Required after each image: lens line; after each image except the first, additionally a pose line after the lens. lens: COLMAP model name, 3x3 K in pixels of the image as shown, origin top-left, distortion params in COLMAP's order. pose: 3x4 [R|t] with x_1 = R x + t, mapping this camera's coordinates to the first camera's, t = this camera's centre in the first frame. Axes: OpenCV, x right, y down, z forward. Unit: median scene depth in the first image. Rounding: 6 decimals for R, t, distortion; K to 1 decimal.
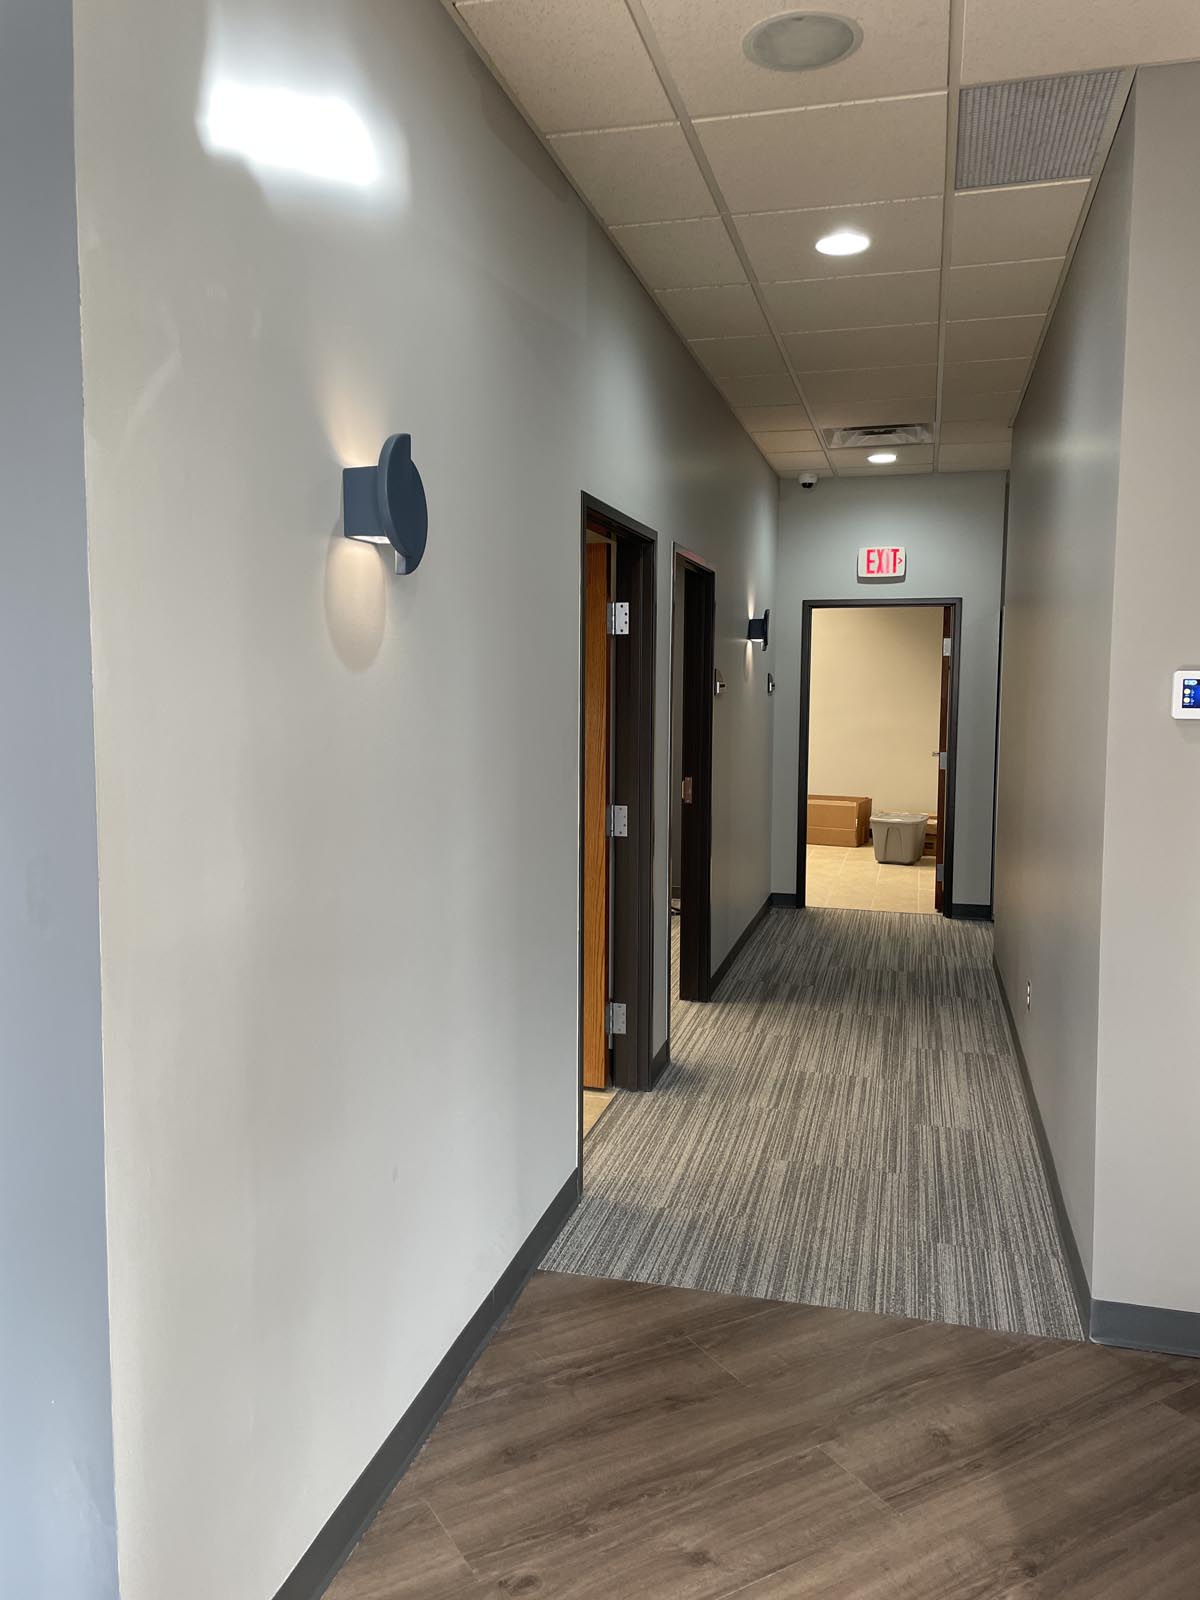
lens RADIAL K [[1201.3, 0, 602.6], [0, 1201.3, 797.2], [0, 0, 1]] dist [0.092480, -0.120849]
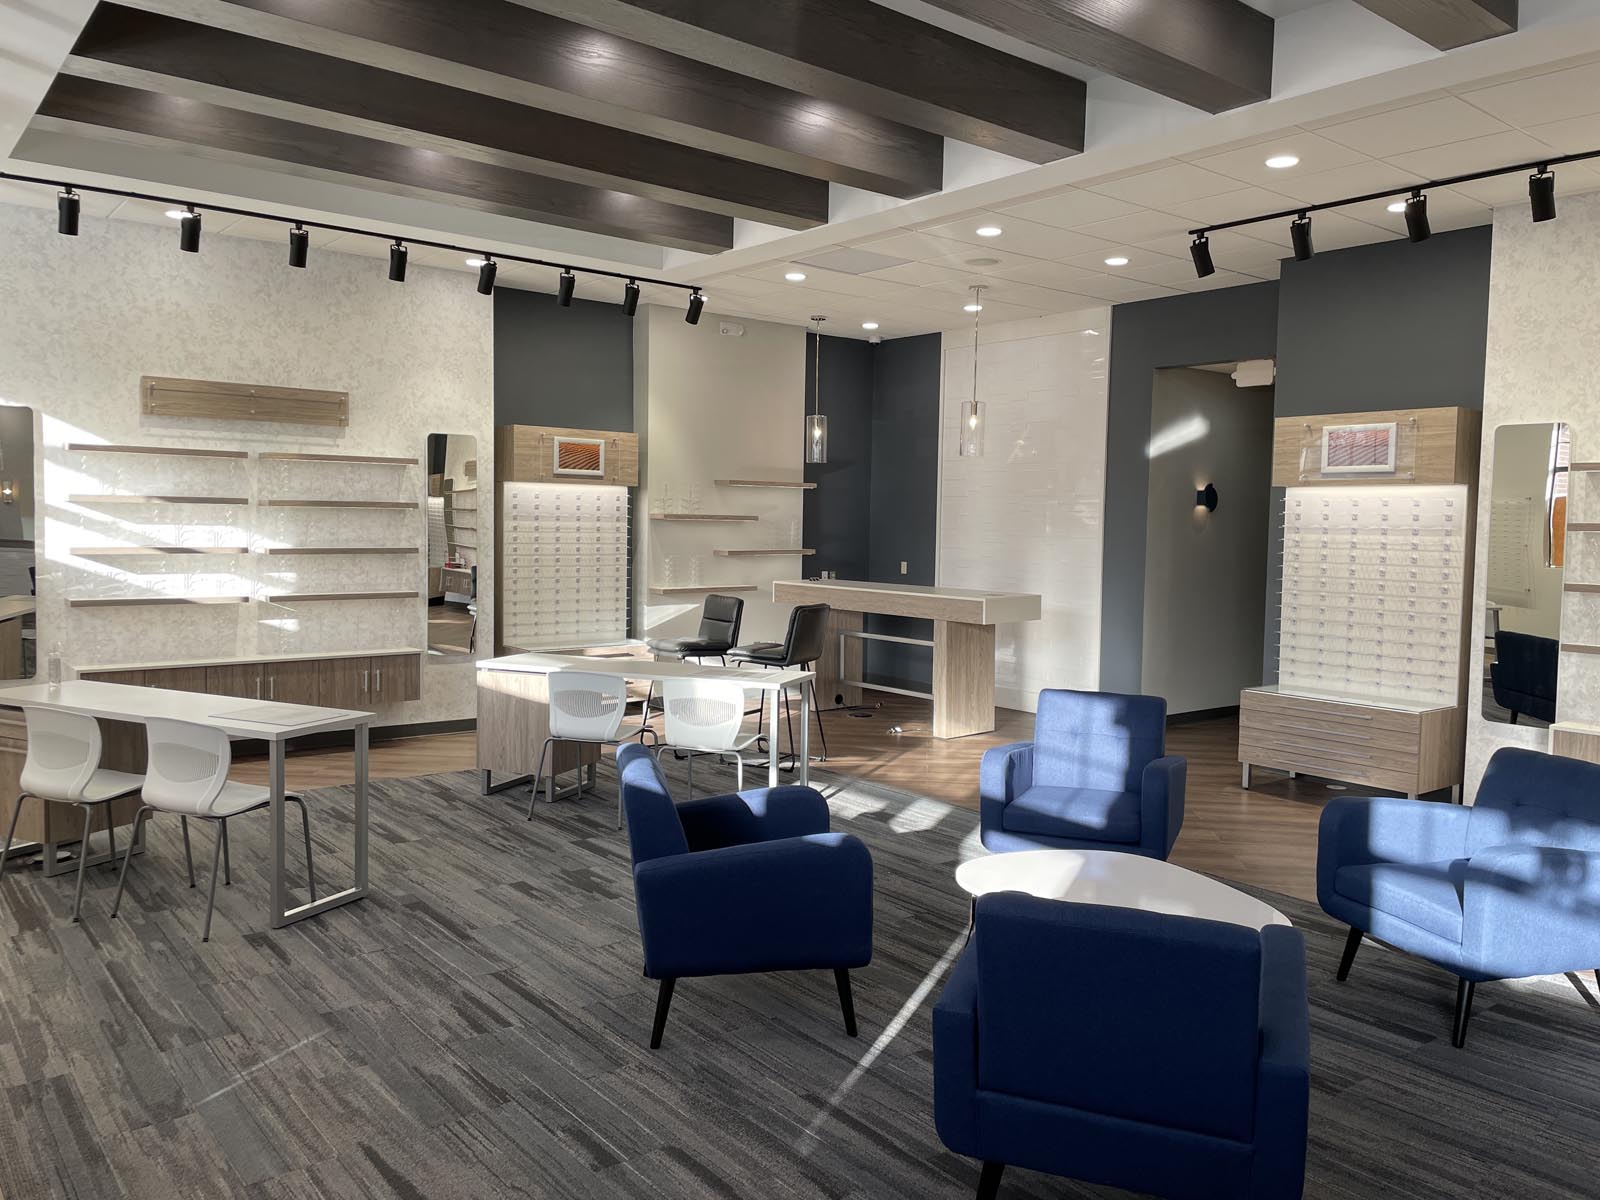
lens RADIAL K [[1201.3, 0, 810.7], [0, 1201.3, 585.3], [0, 0, 1]] dist [0.092480, -0.120849]
pose [[0.809018, 0.043660, -0.586160, 1.332485], [-0.072681, 0.997015, -0.026052, 0.328019], [0.583273, 0.063679, 0.809776, -3.640480]]
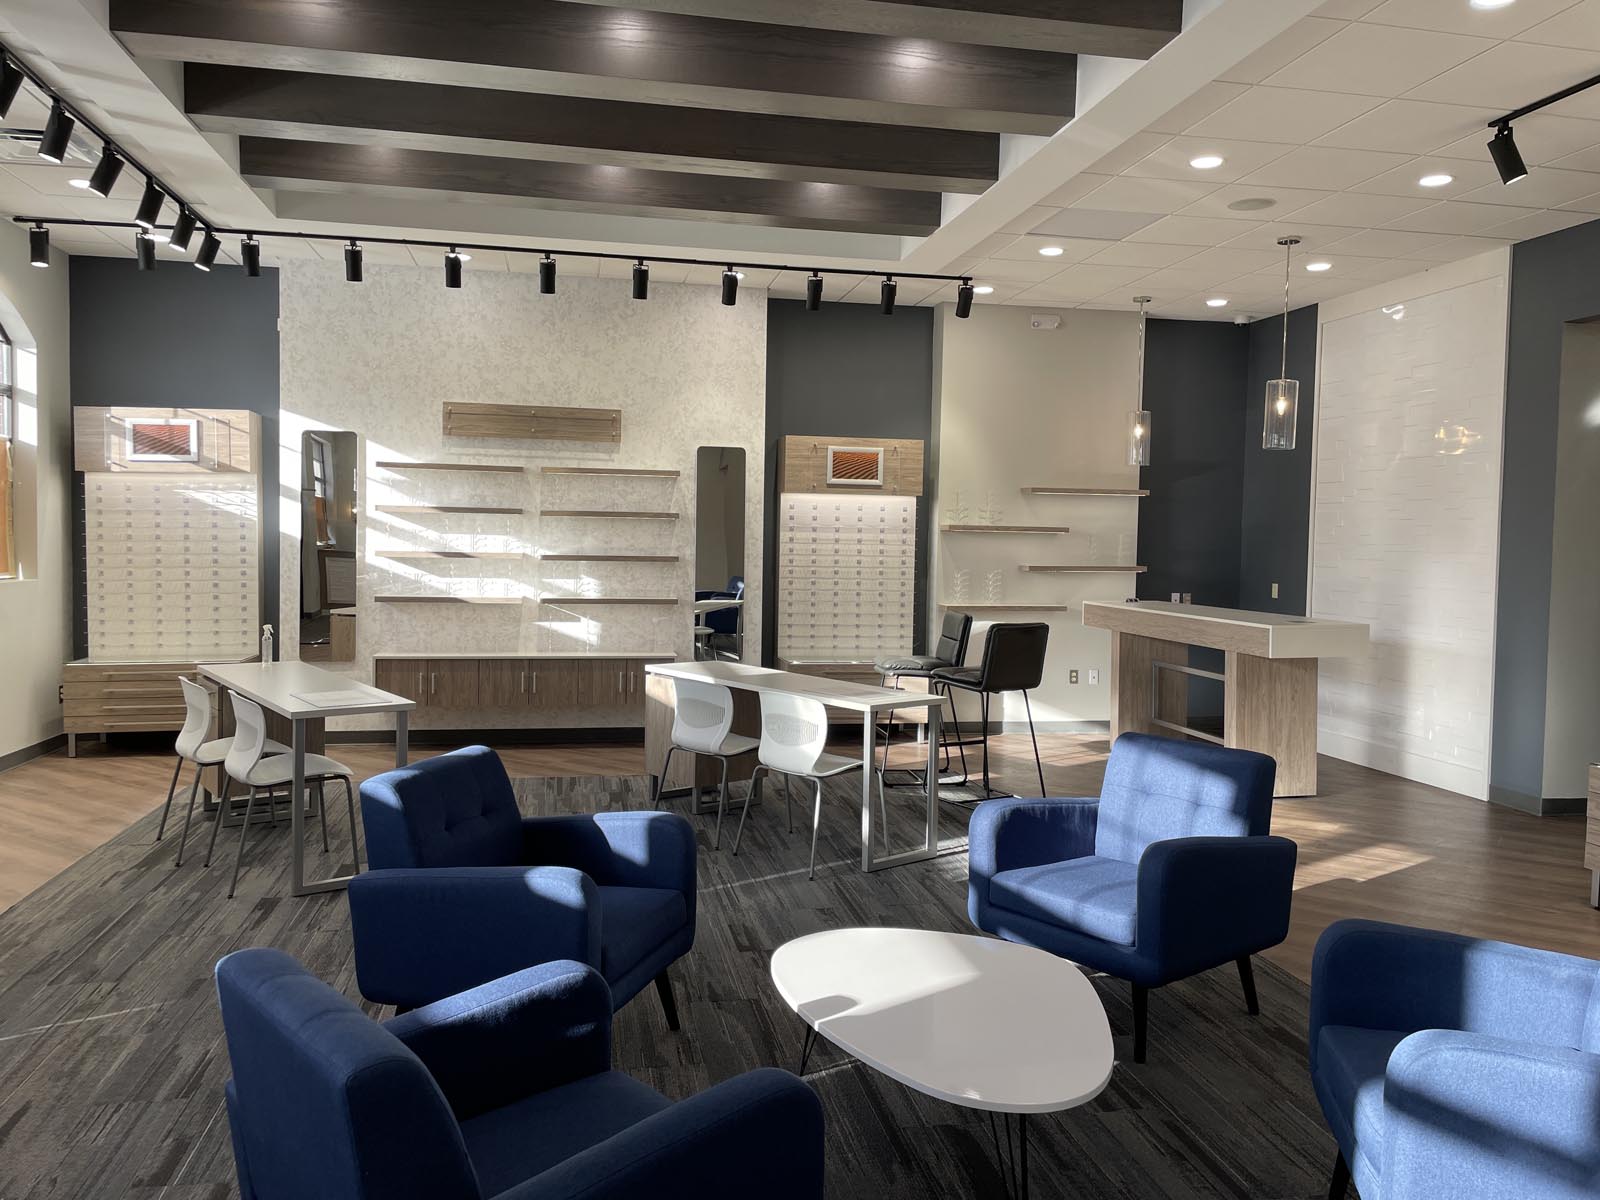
lens RADIAL K [[1201.3, 0, 797.2], [0, 1201.3, 583.7], [0, 0, 1]] dist [0.092480, -0.120849]
pose [[0.433952, 0.040754, -0.900014, 1.806968], [-0.106657, 0.994275, -0.006404, 0.269888], [0.894600, 0.098772, 0.435815, -2.580650]]
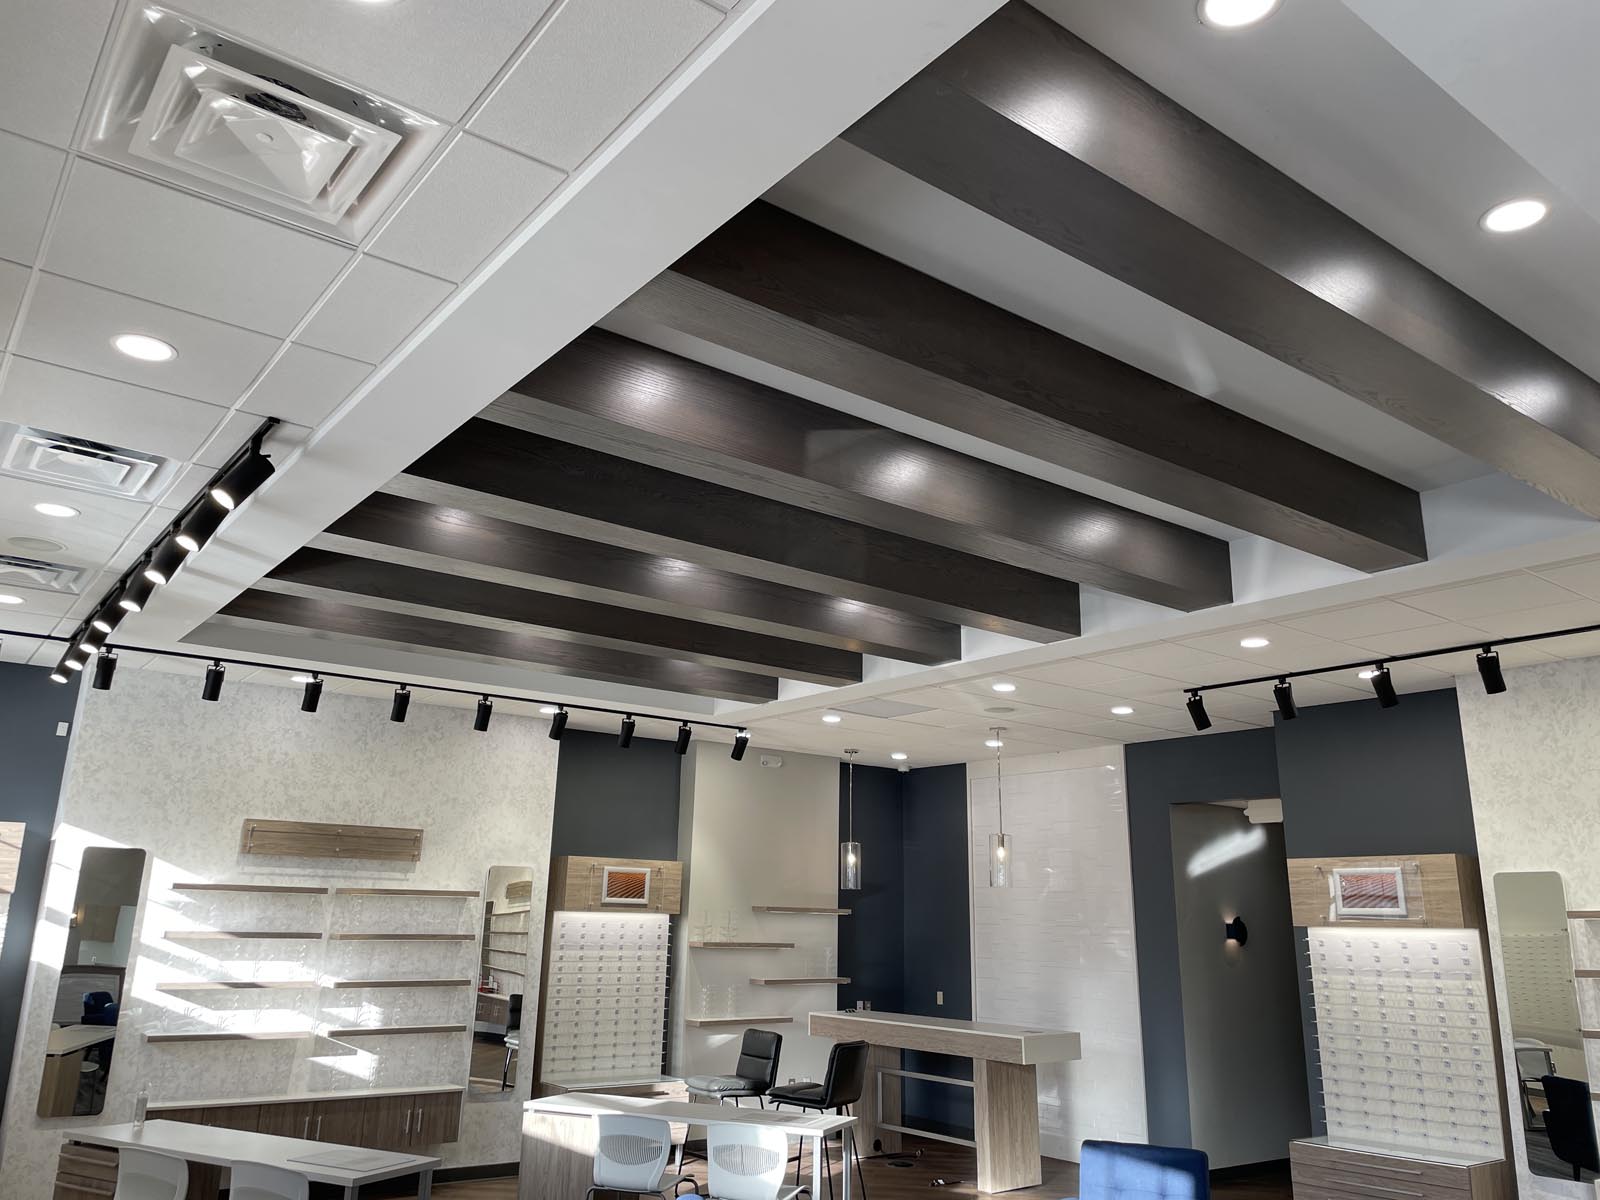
lens RADIAL K [[1201.3, 0, 791.4], [0, 1201.3, 578.2], [0, 0, 1]] dist [0.092480, -0.120849]
pose [[0.787576, -0.157486, -0.595754, 1.506022], [-0.079984, 0.932486, -0.352238, 0.291378], [0.611005, 0.325065, 0.721807, -3.954493]]
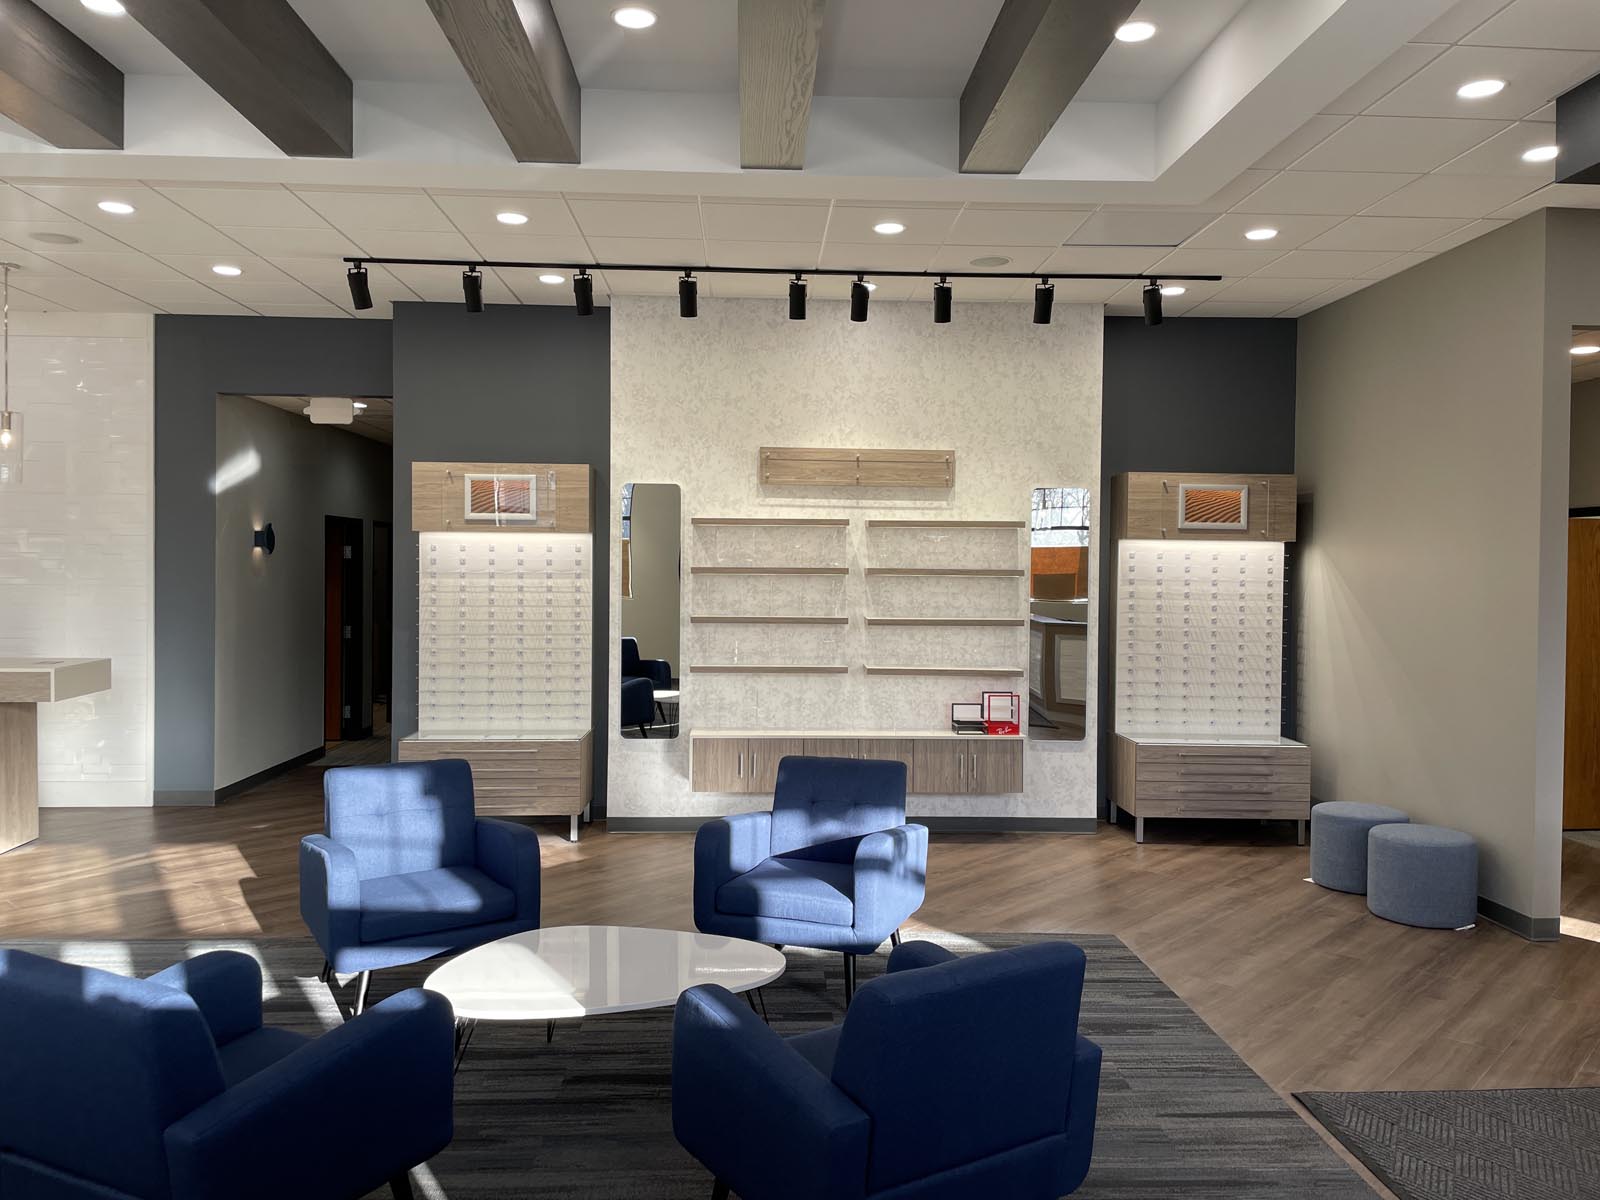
lens RADIAL K [[1201.3, 0, 803.4], [0, 1201.3, 584.2], [0, 0, 1]] dist [0.092480, -0.120849]
pose [[0.954079, -0.000270, 0.299554, 0.348944], [0.024539, 0.996709, -0.077260, 0.299358], [-0.298547, 0.081063, 0.950946, -3.644995]]
